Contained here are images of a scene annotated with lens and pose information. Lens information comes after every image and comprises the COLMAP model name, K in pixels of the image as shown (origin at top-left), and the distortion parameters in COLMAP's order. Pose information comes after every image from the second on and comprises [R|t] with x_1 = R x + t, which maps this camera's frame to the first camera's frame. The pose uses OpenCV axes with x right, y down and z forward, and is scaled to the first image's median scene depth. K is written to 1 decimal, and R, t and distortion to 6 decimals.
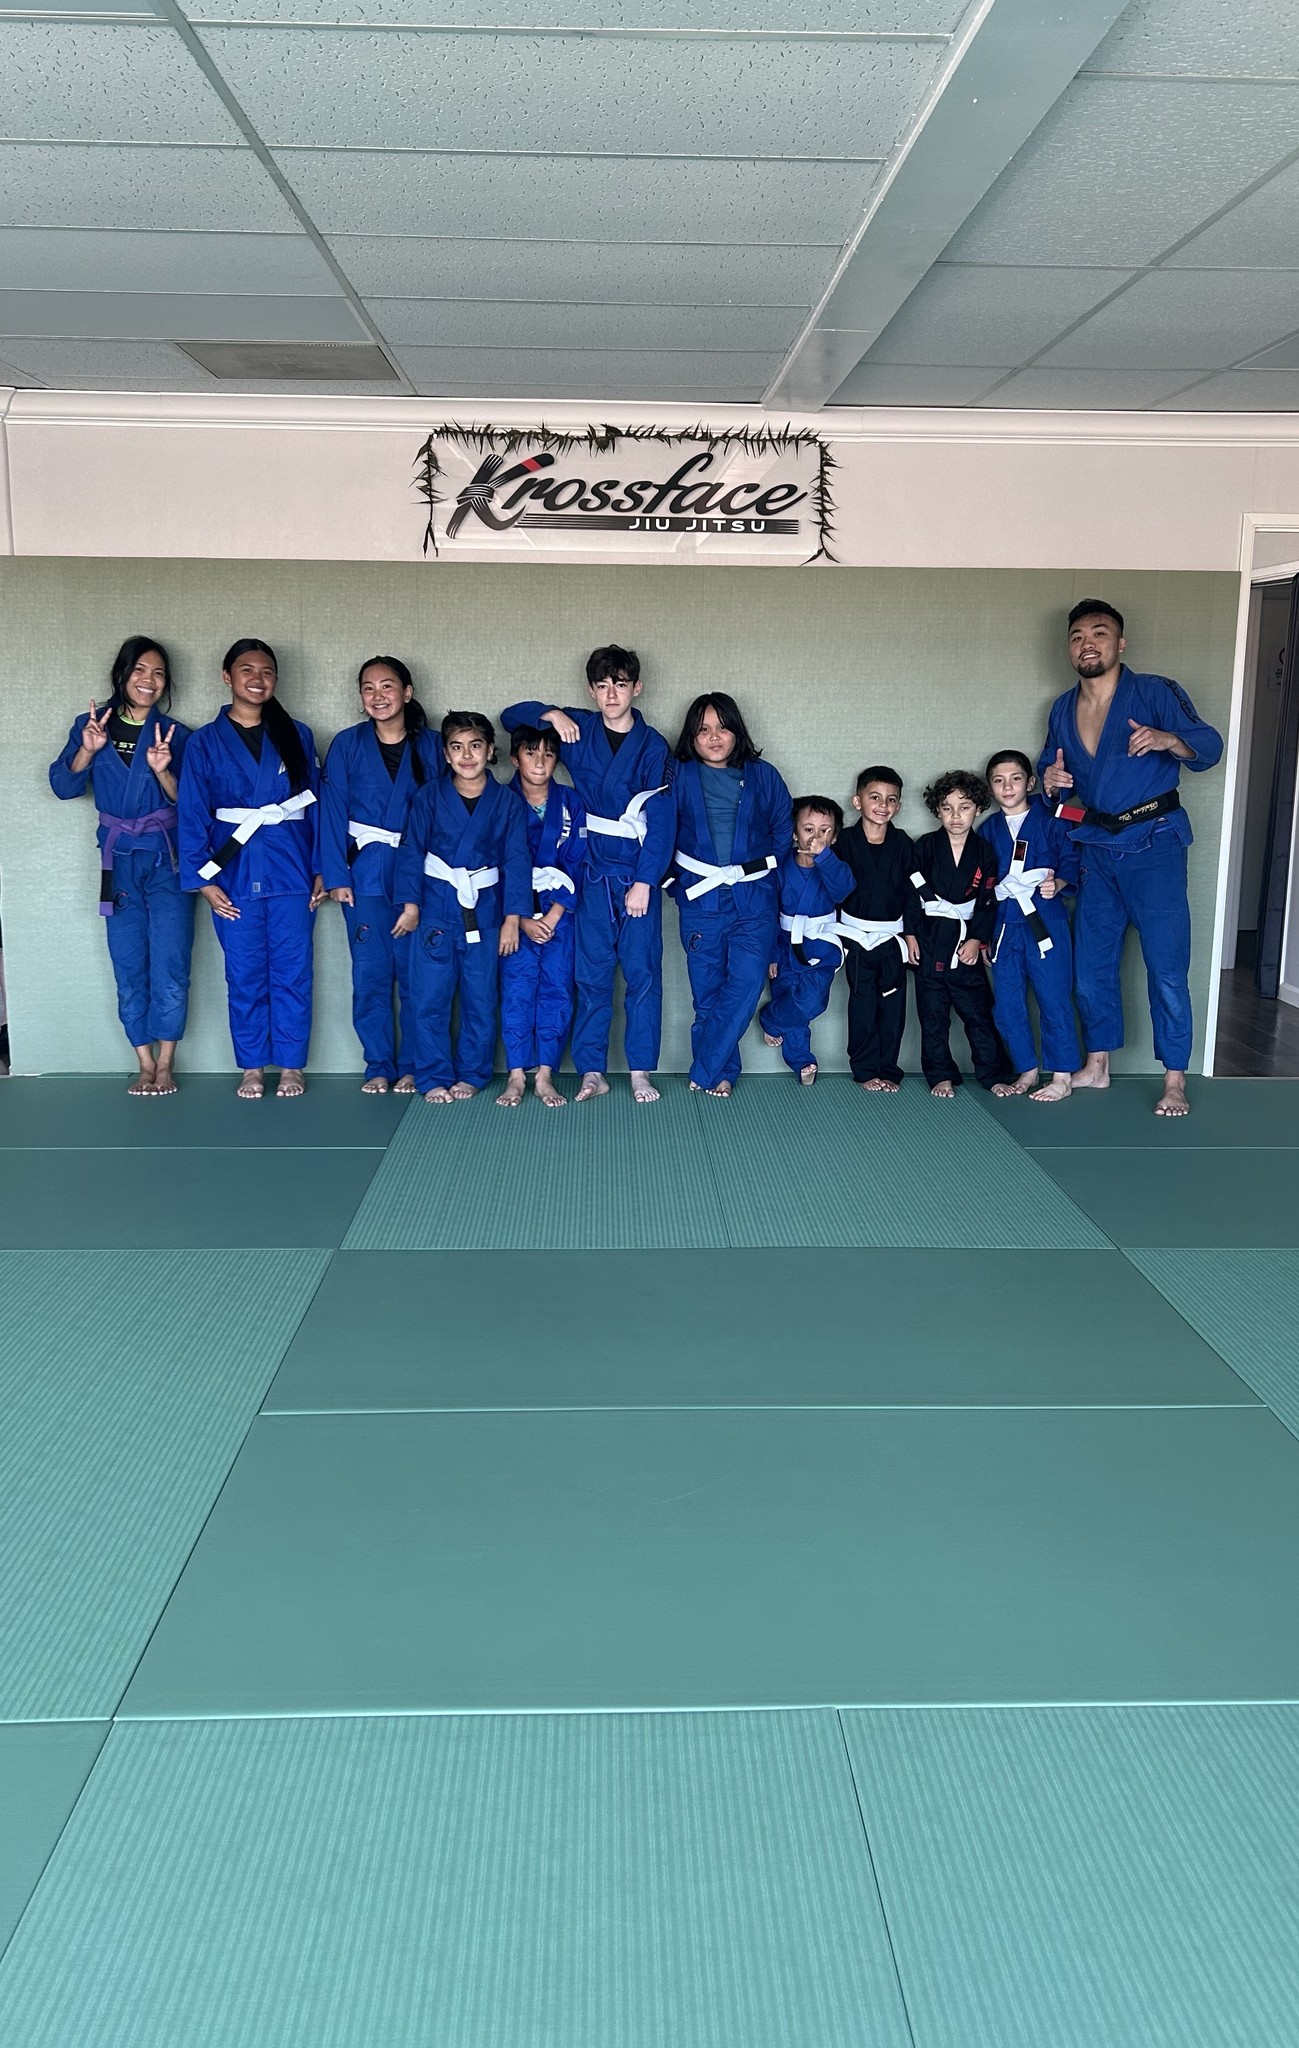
lens RADIAL K [[1707.4, 0, 675.1], [0, 1707.4, 1033.1], [0, 0, 1]] dist [0.011619, -0.011100]
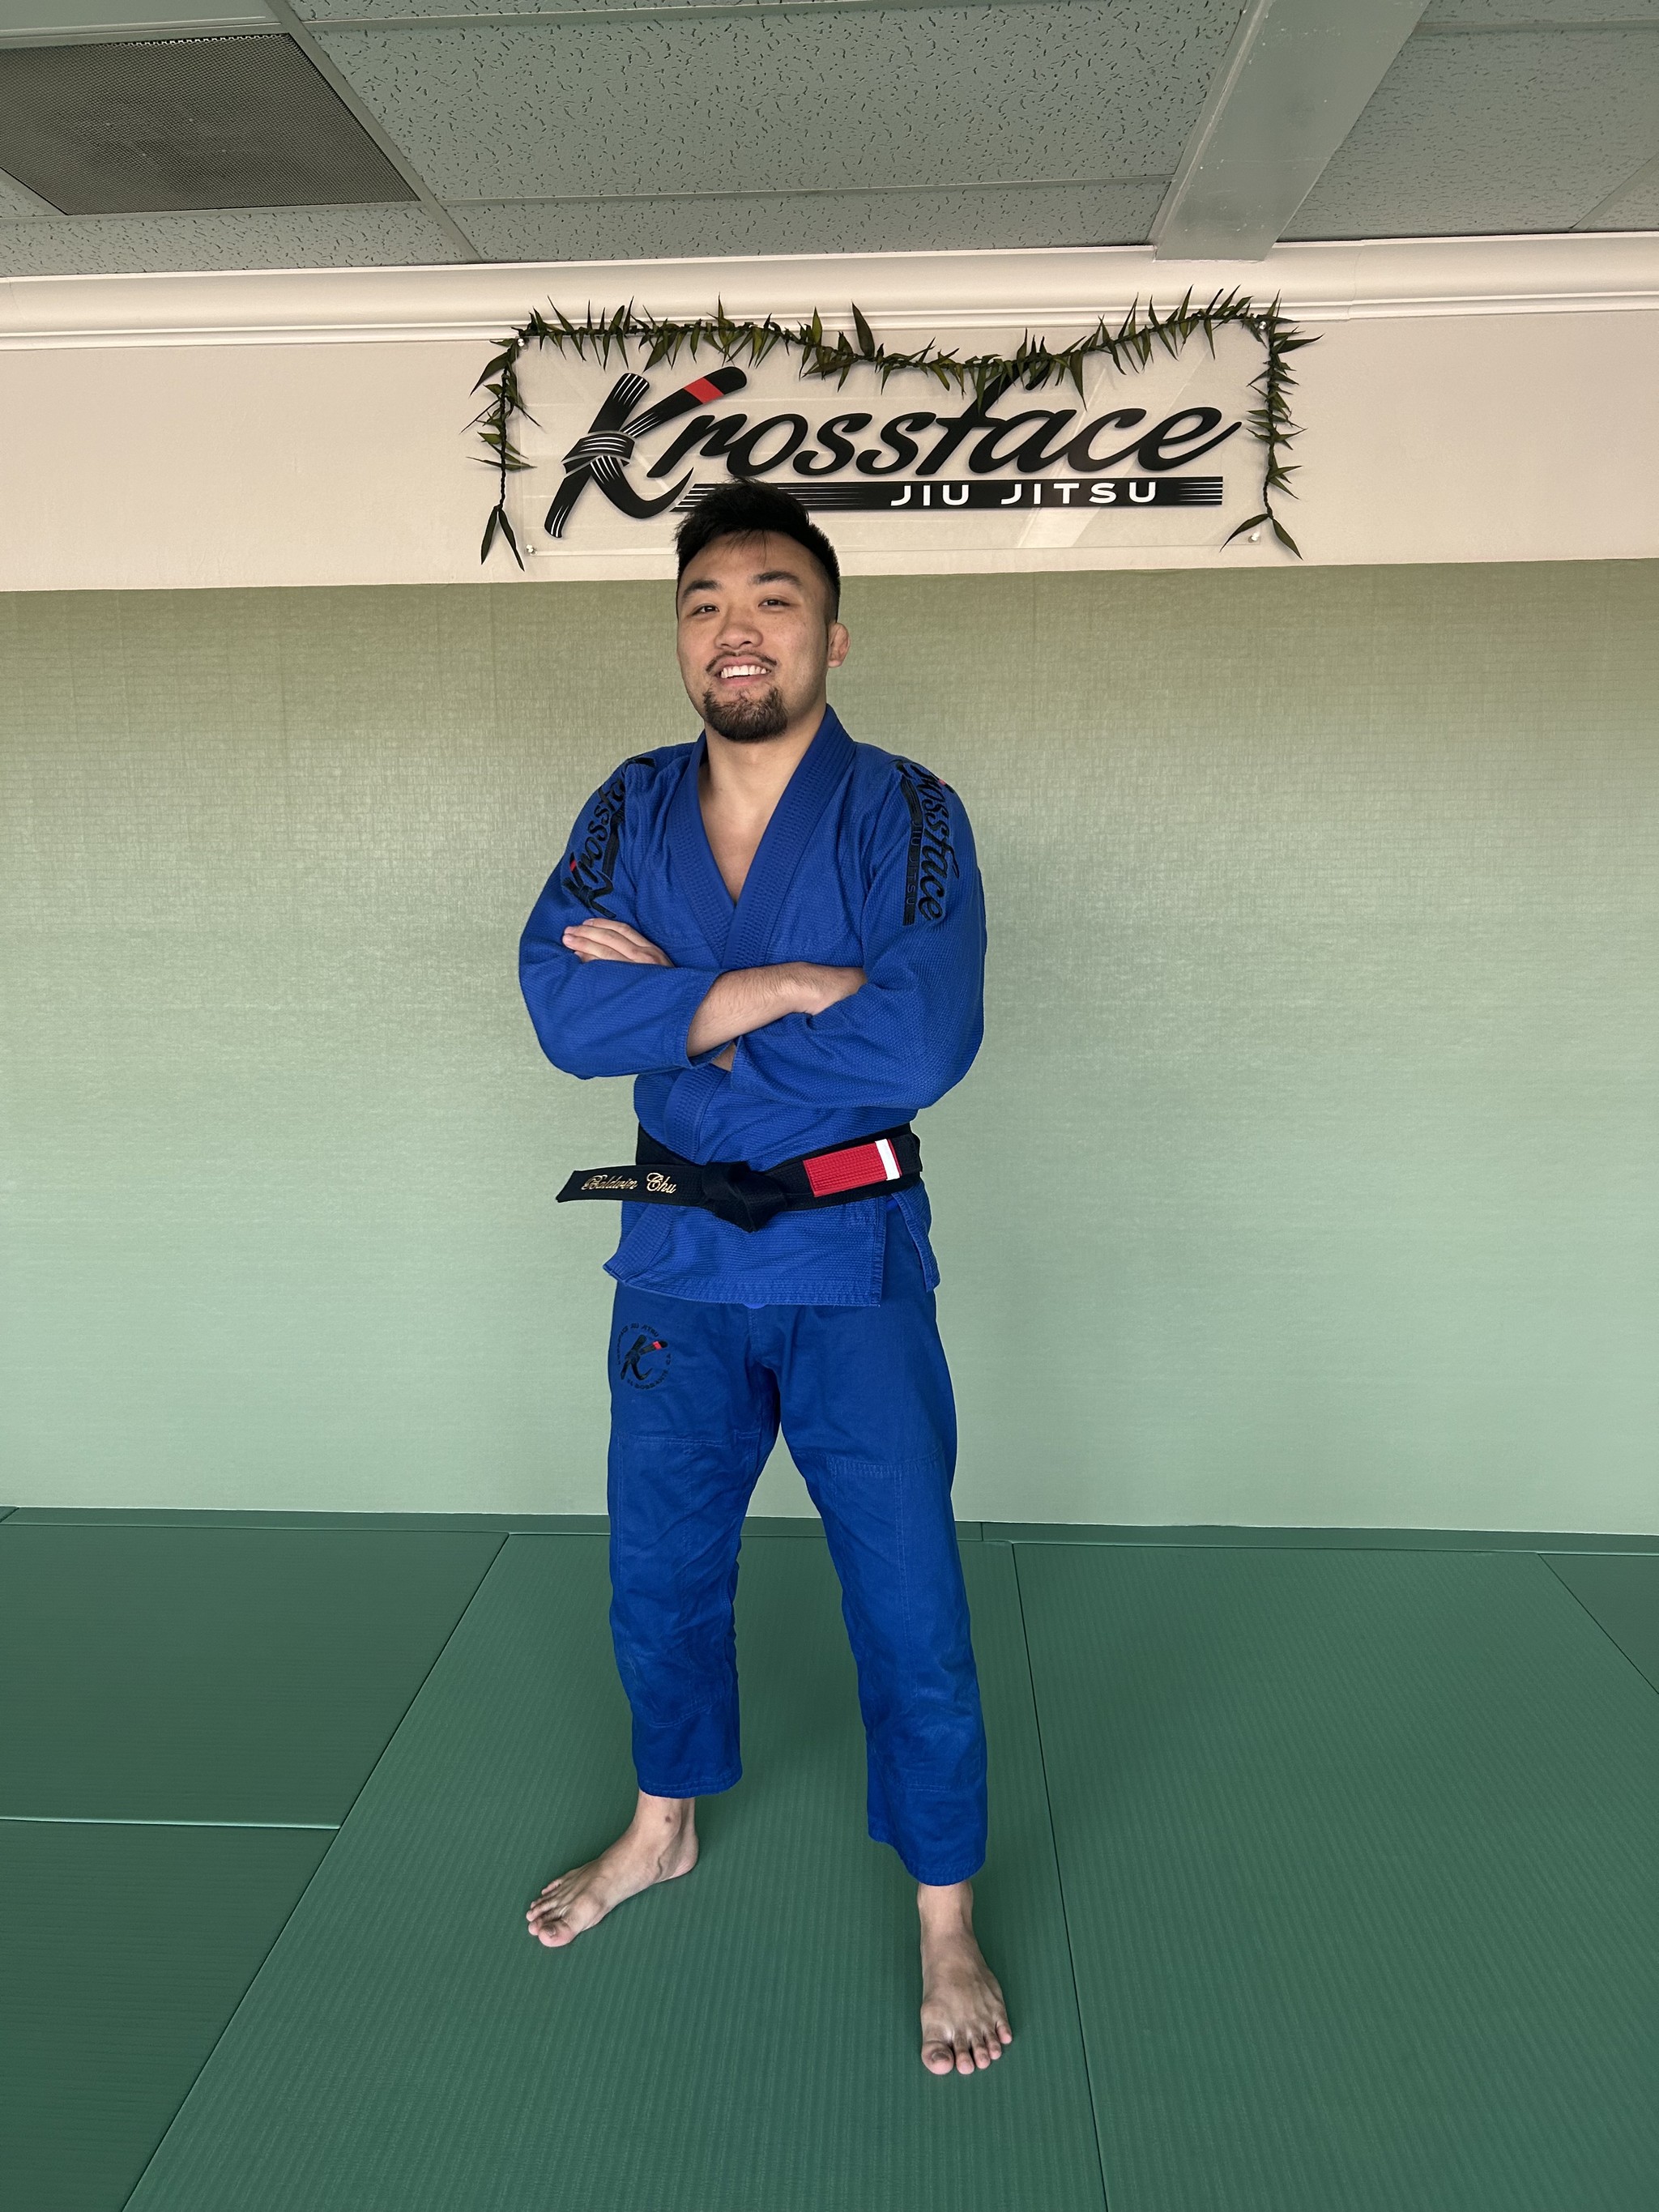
lens RADIAL K [[1990.9, 0, 864.0], [0, 1990.9, 1124.0], [0, 0, 1]] dist [0.000838, 0.027224]
pose [[0.994160, -0.001654, -0.107907, 0.033645], [0.001739, 0.999998, 0.000692, -0.123532], [0.107906, -0.000876, 0.994161, 0.454125]]
